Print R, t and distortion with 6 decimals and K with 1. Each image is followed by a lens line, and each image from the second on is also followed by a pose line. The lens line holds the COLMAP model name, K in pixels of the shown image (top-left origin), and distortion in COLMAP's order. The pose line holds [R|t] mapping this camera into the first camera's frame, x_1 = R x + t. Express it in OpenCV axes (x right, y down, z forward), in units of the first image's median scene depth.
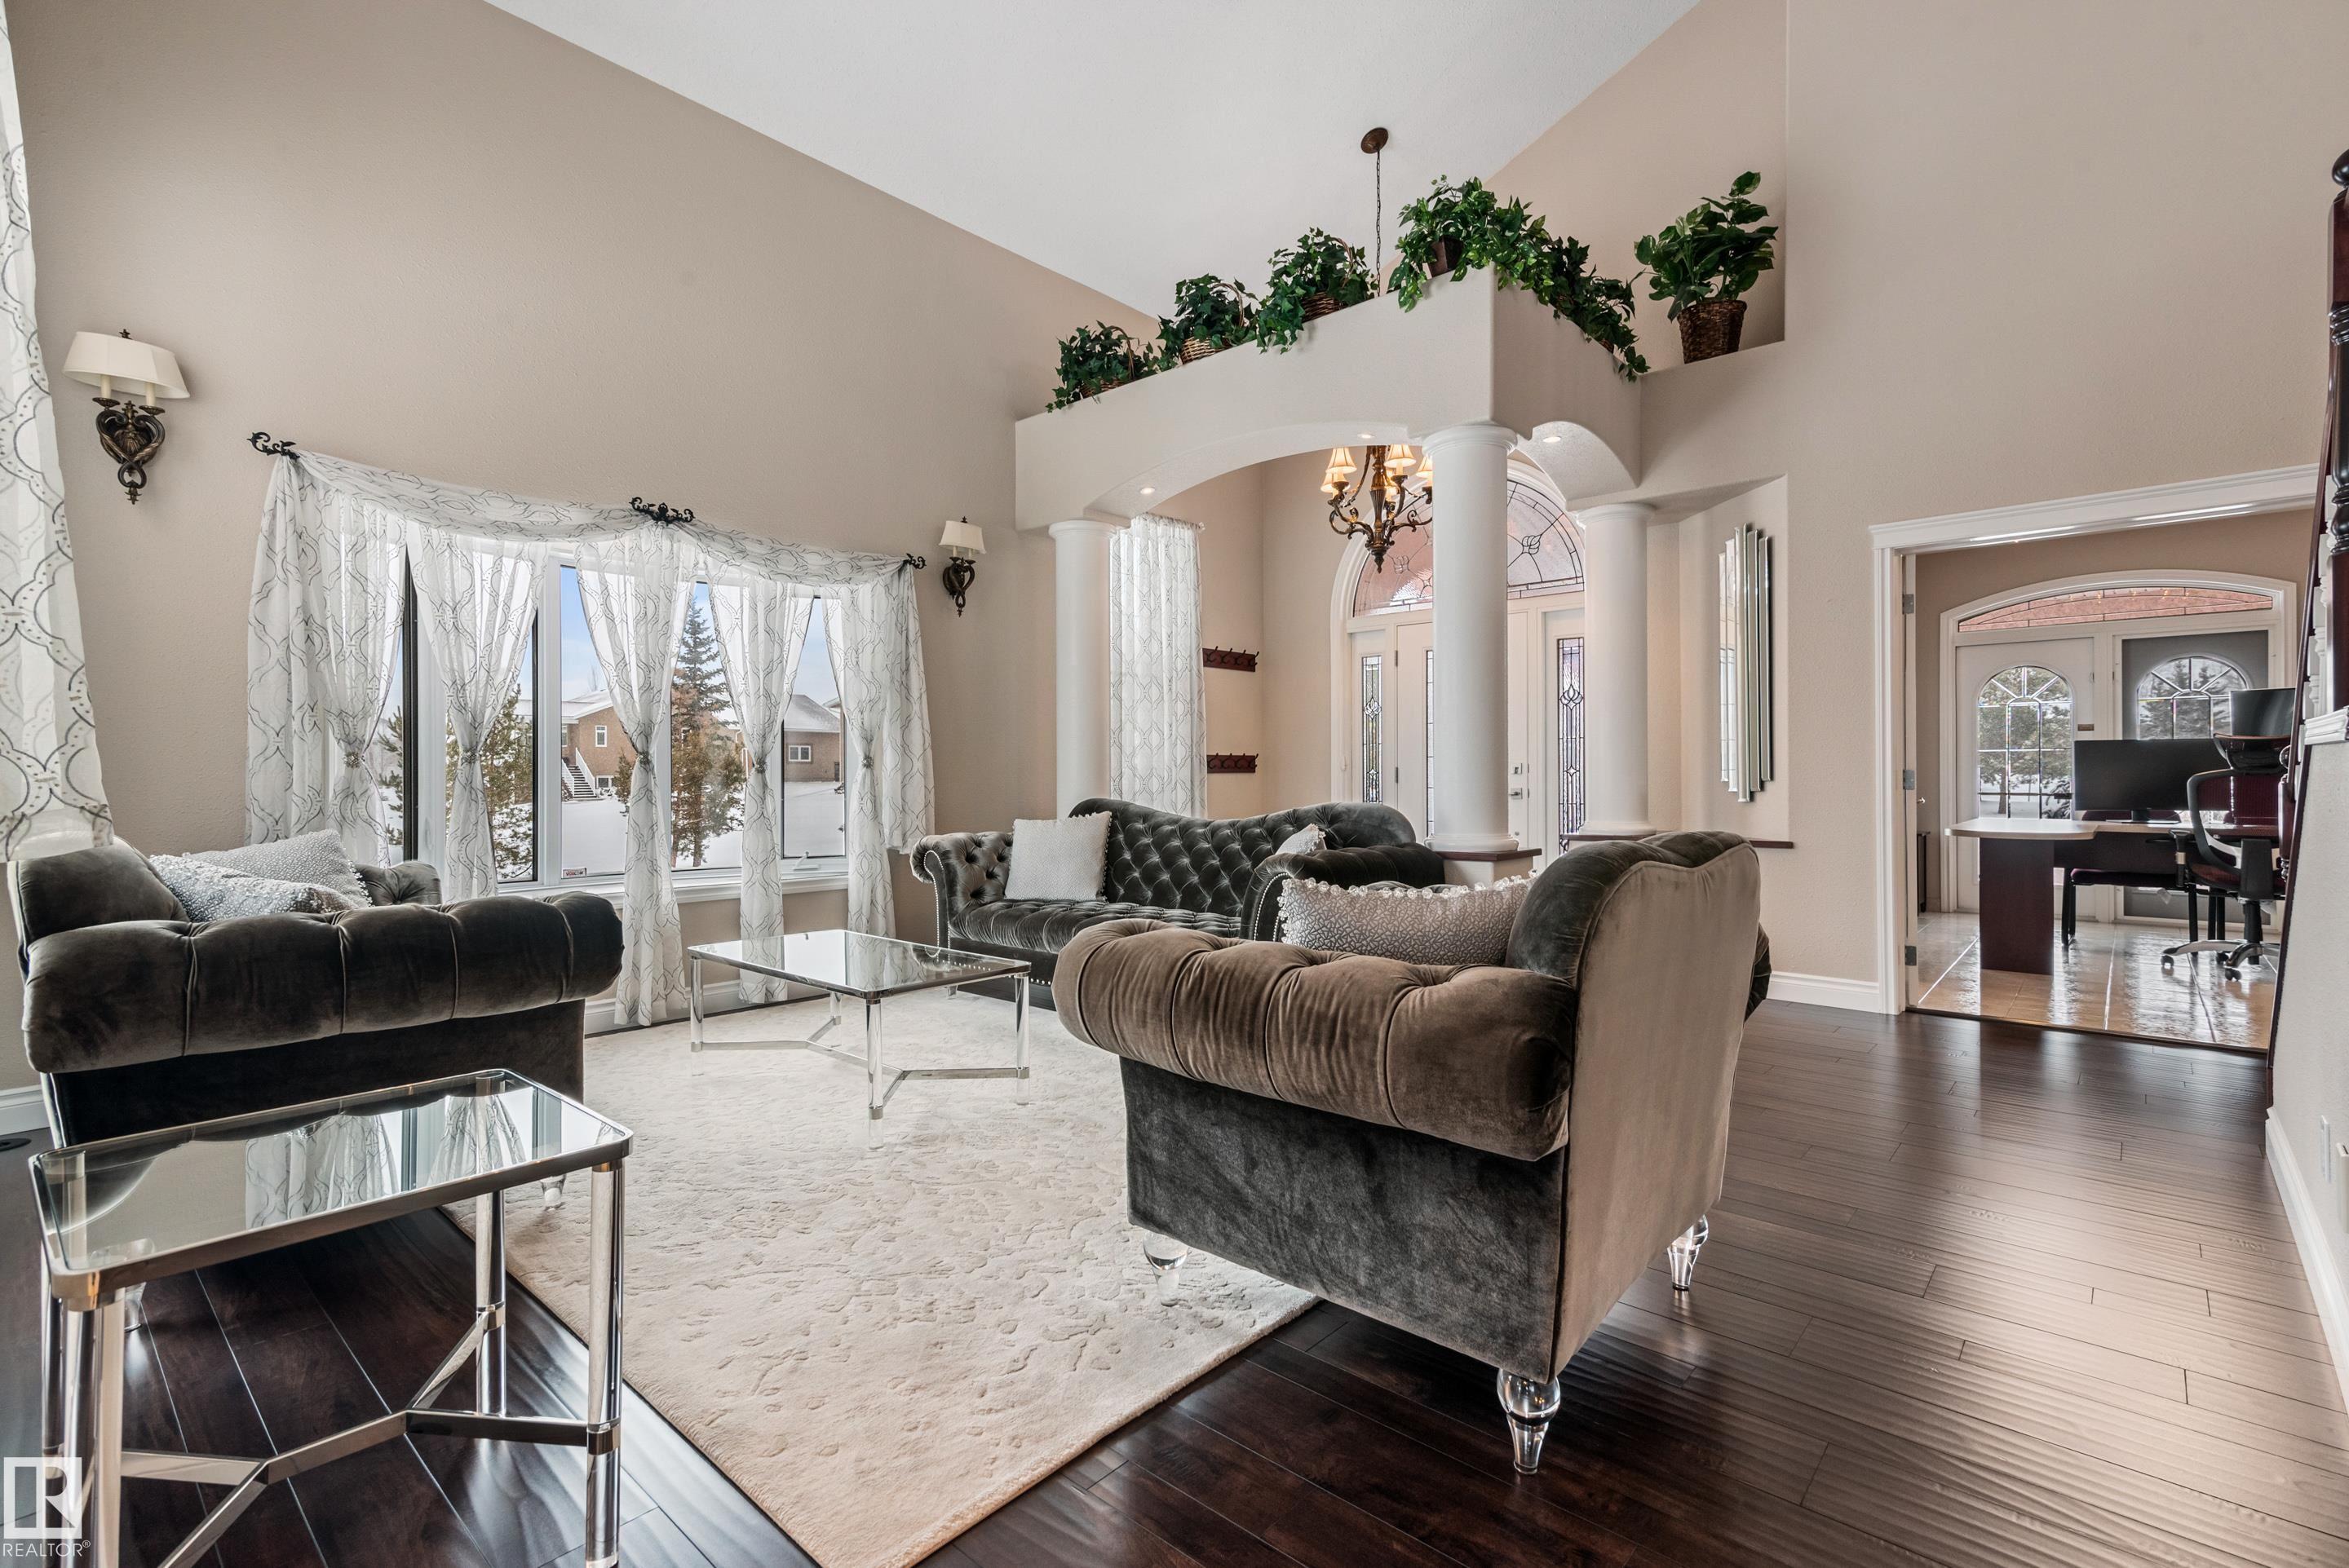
lens RADIAL K [[1071.3, 0, 1171.7], [0, 1071.3, 784.3], [0, 0, 1]] dist [0.011221, -0.000560]
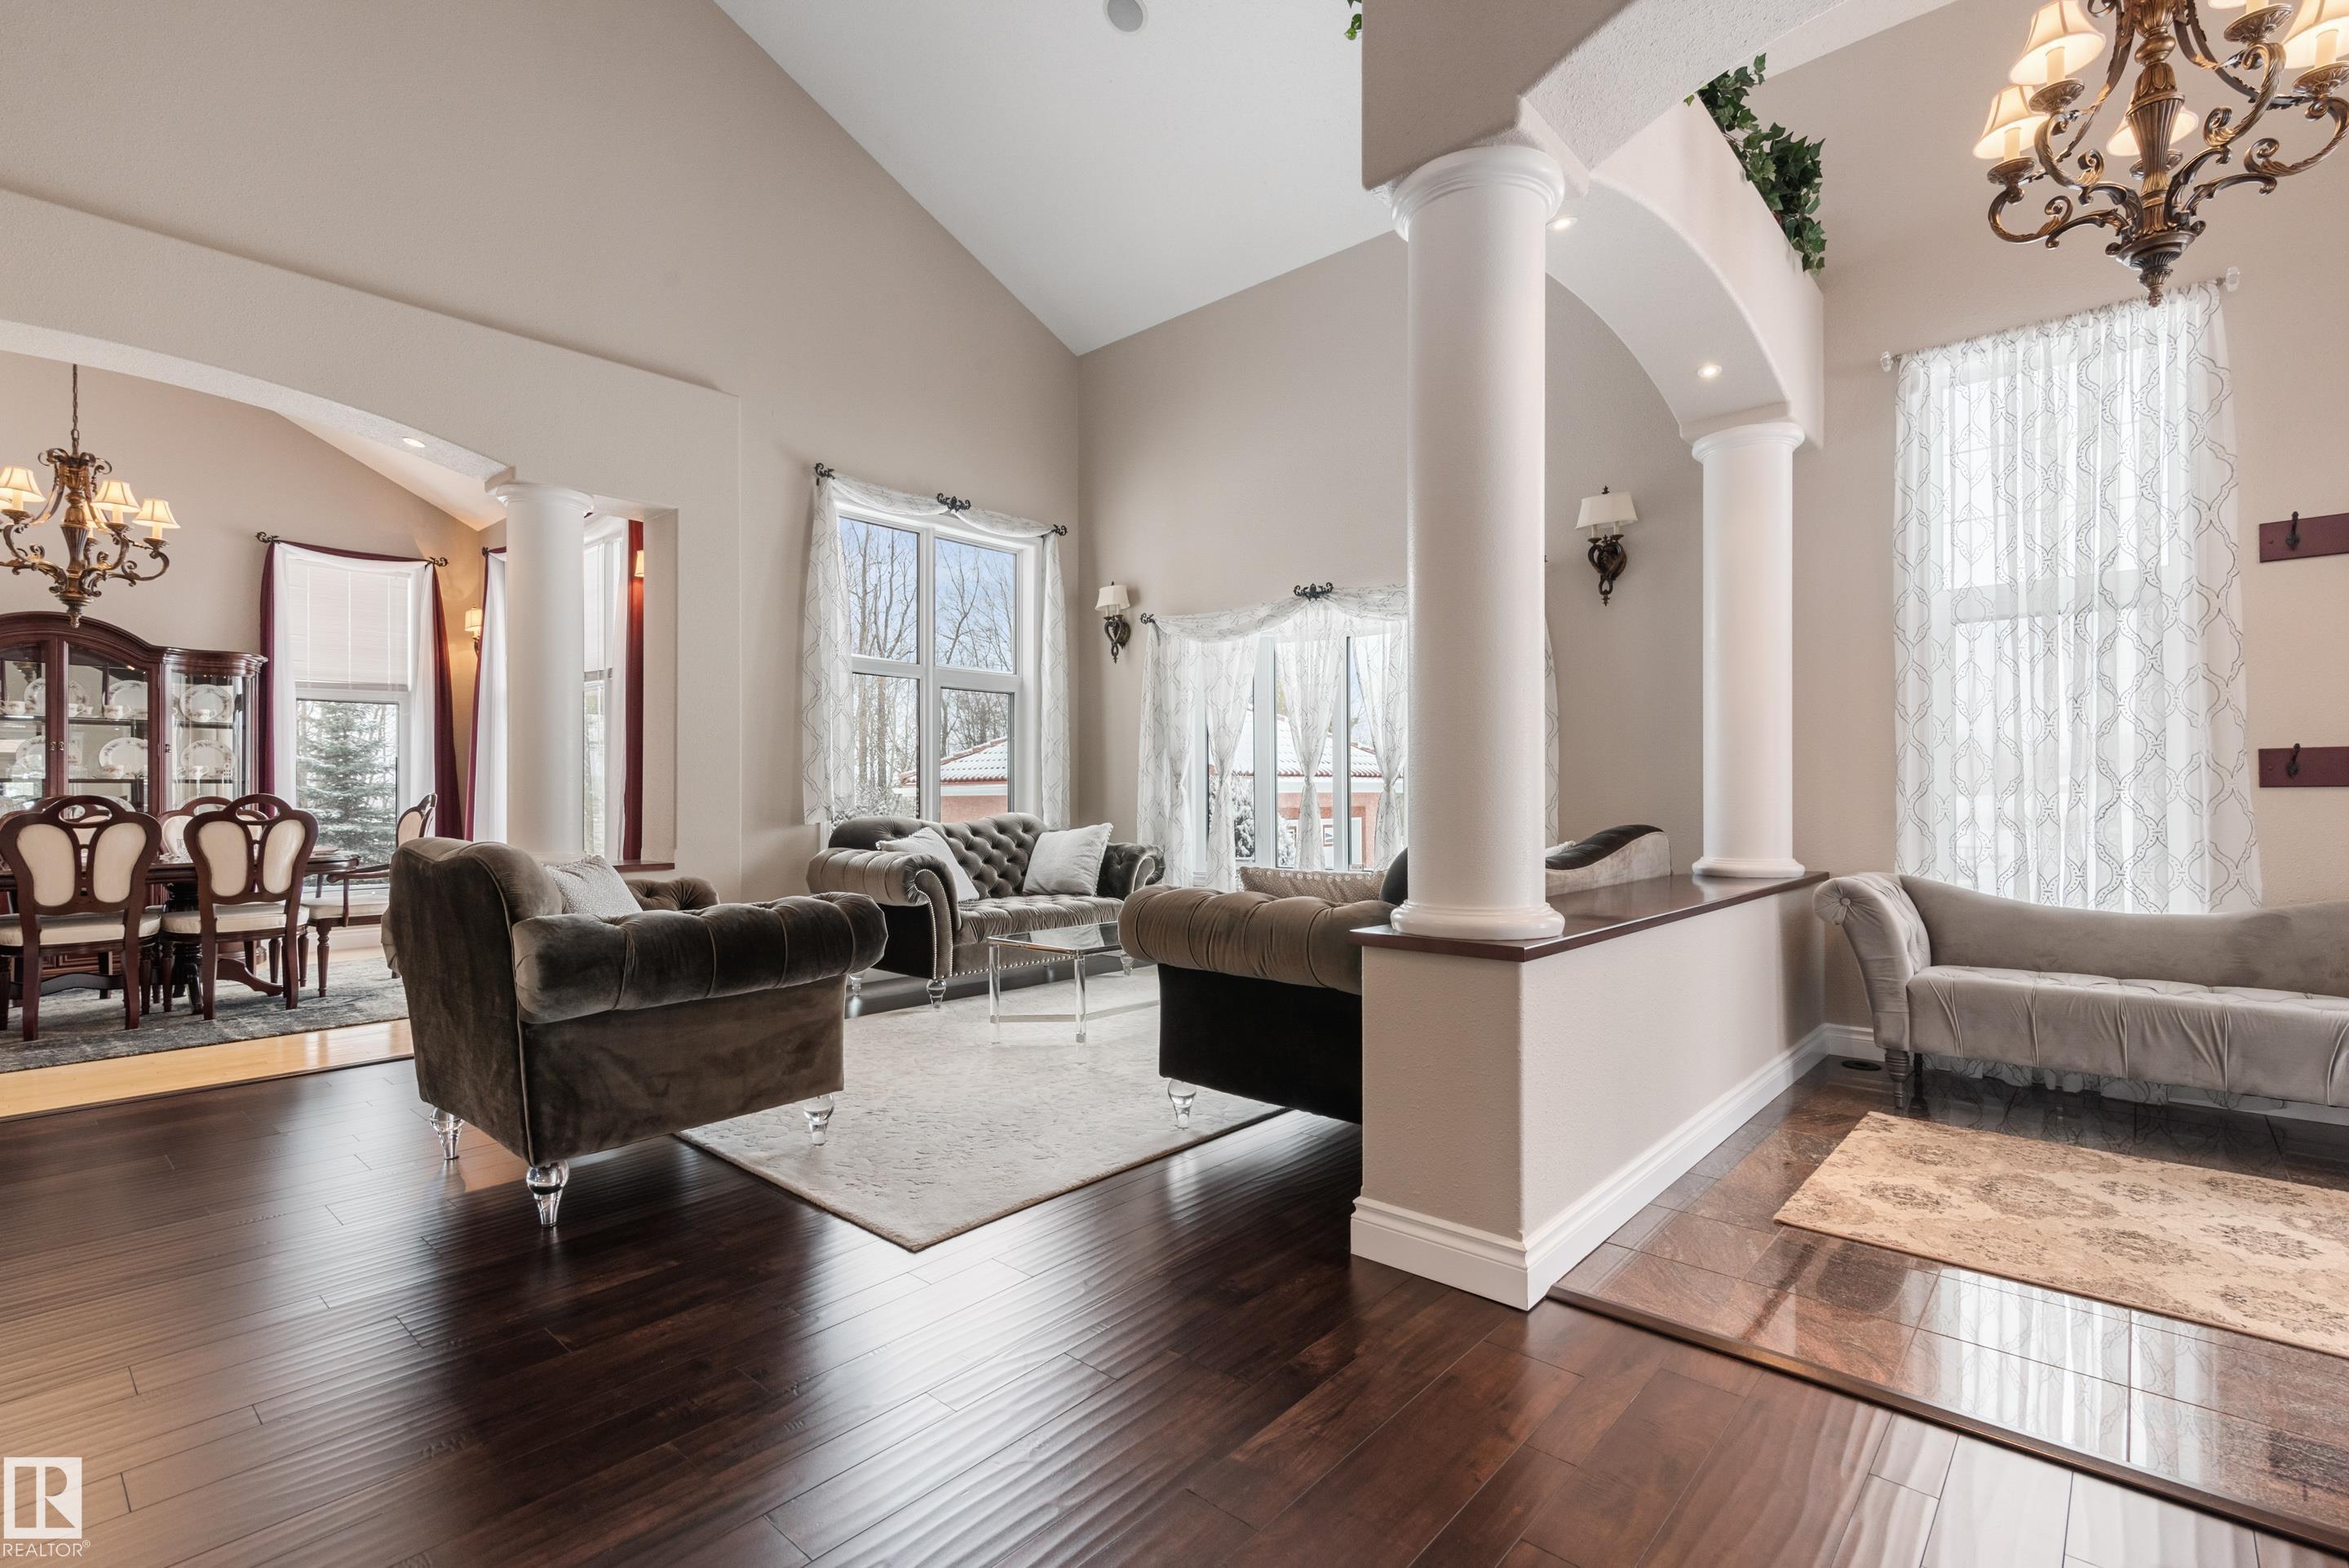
lens RADIAL K [[1075.4, 0, 1167.1], [0, 1075.4, 788.8], [0, 0, 1]] dist [0.014037, -0.000147]
pose [[0.008229, -0.003364, -0.999960, 0.757566], [0.000155, 0.999994, -0.003363, -0.011029], [0.999966, -0.000127, 0.008229, 0.759409]]
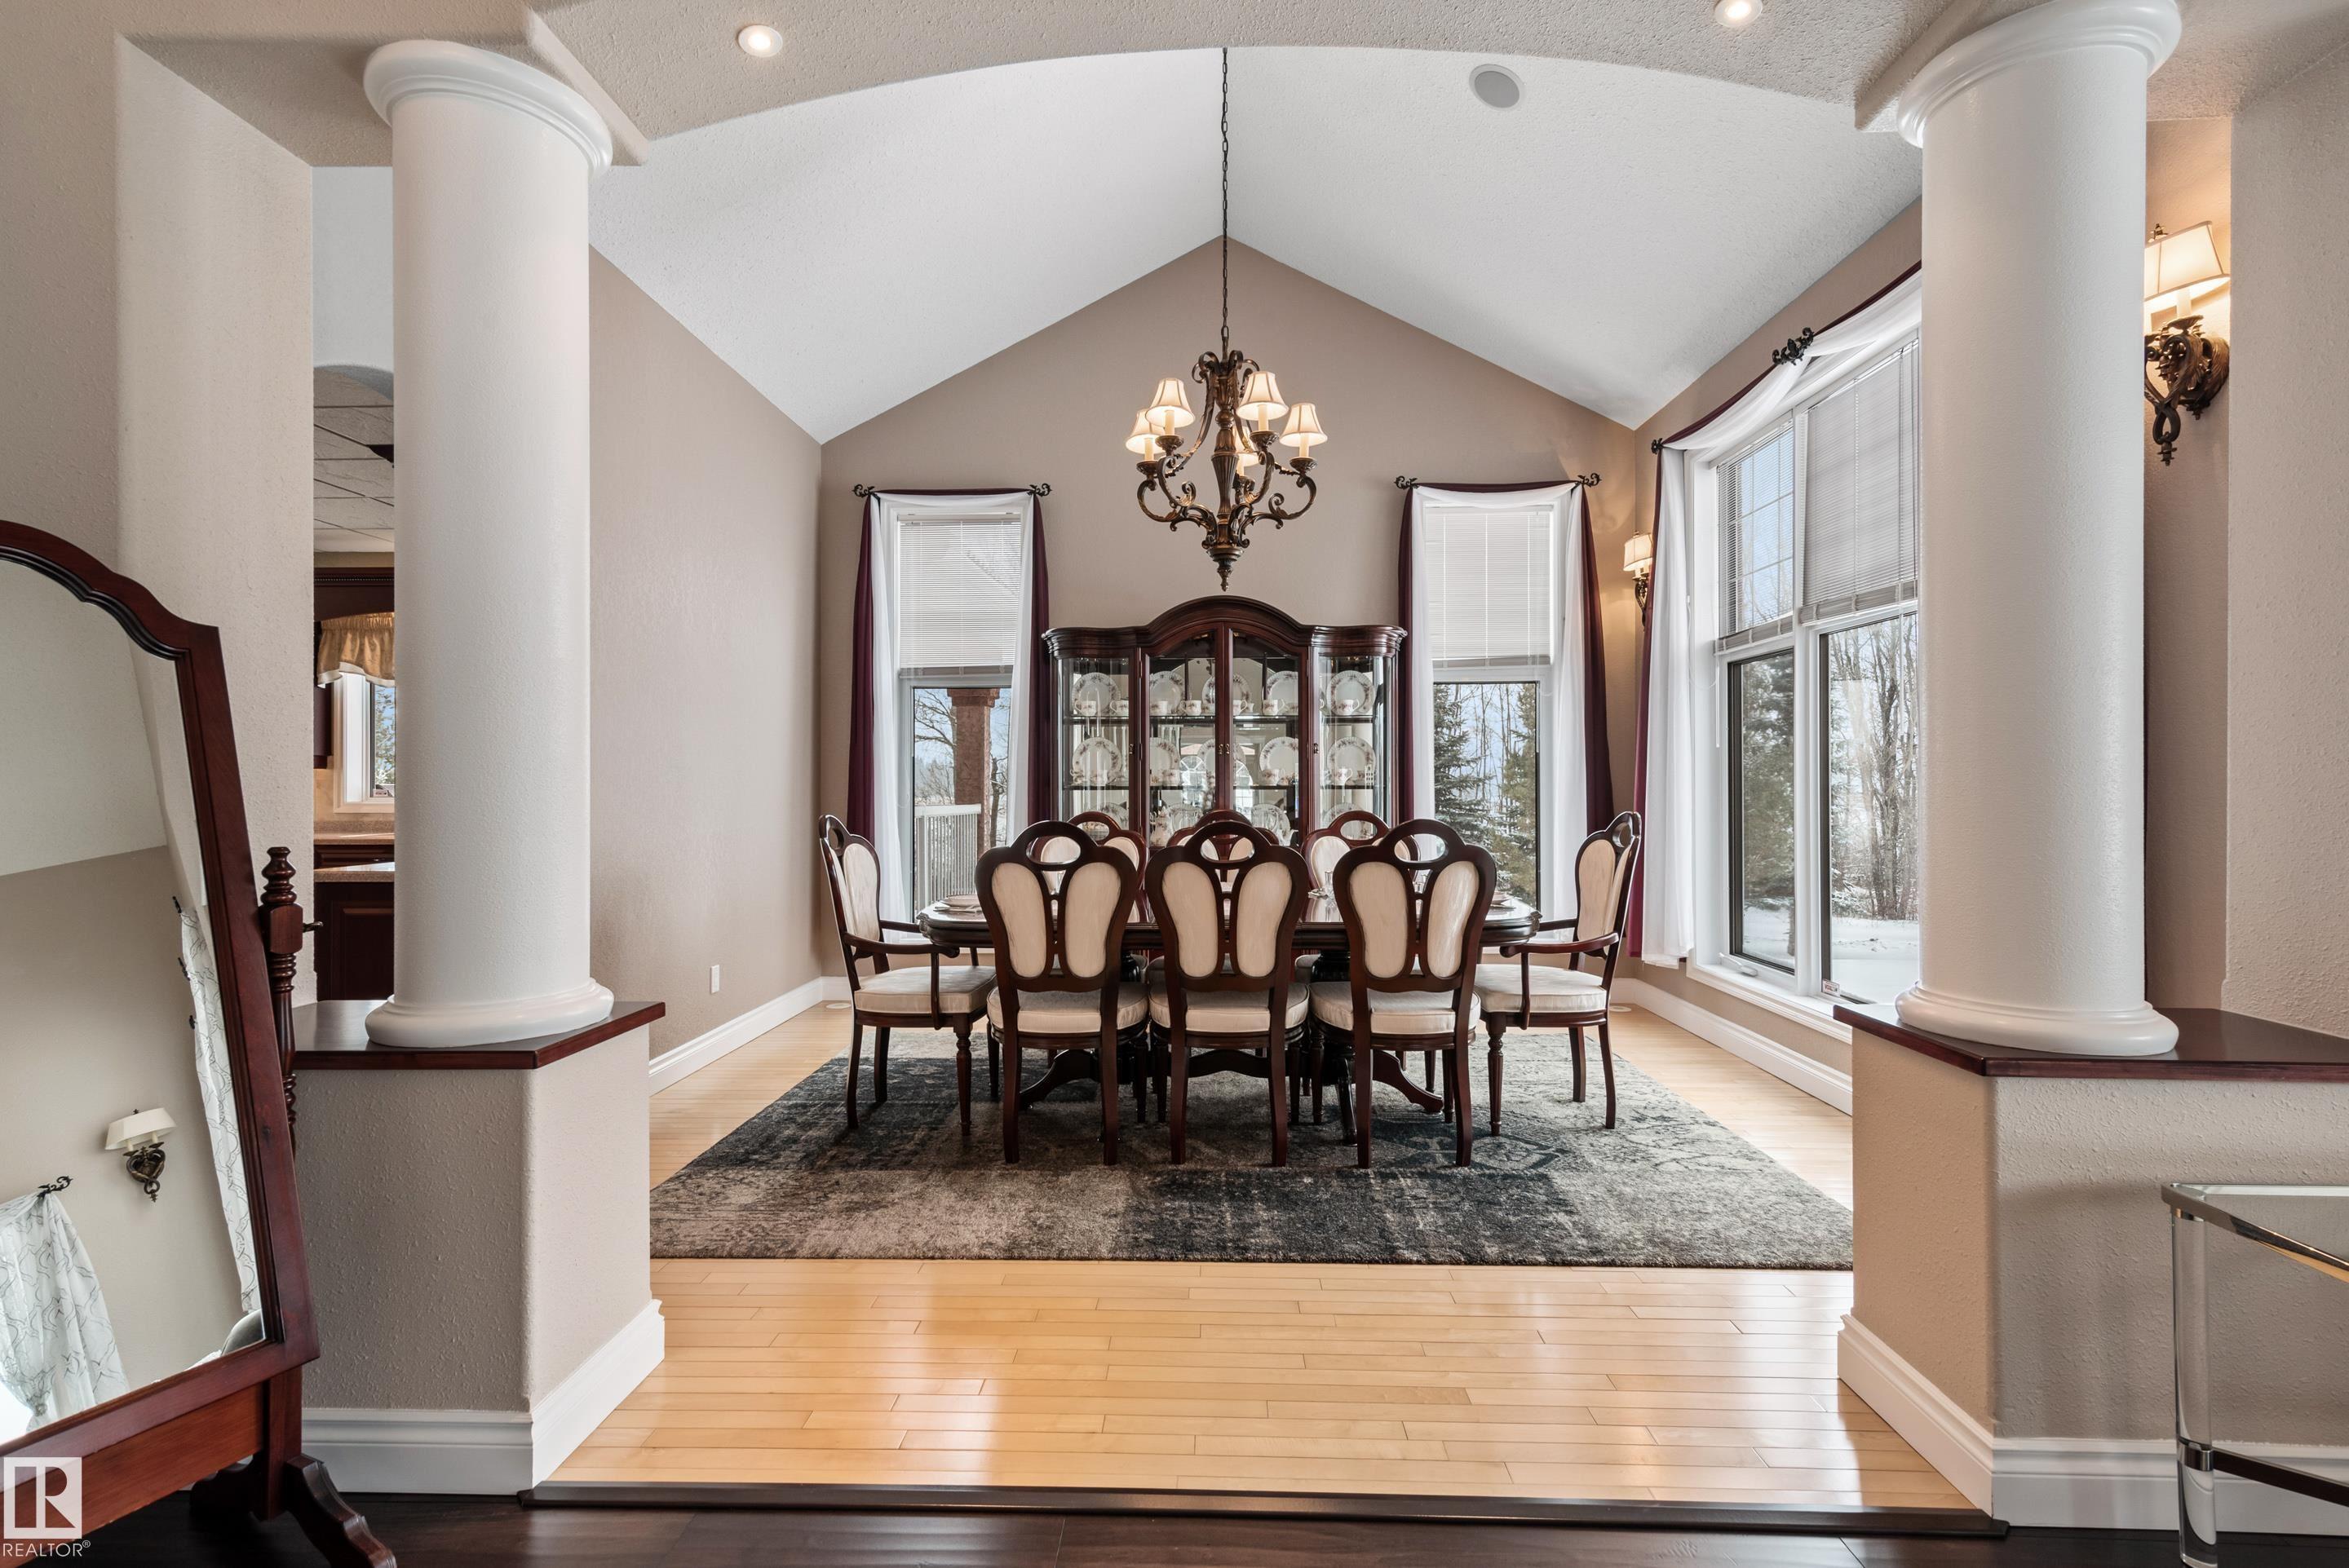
lens RADIAL K [[1071.3, 0, 1171.7], [0, 1071.3, 784.3], [0, 0, 1]] dist [0.011221, -0.000560]
pose [[-0.764164, 0.004591, -0.645005, 0.231662], [0.003095, 0.999989, 0.003452, -0.033026], [0.645014, 0.000642, -0.764170, 0.286270]]
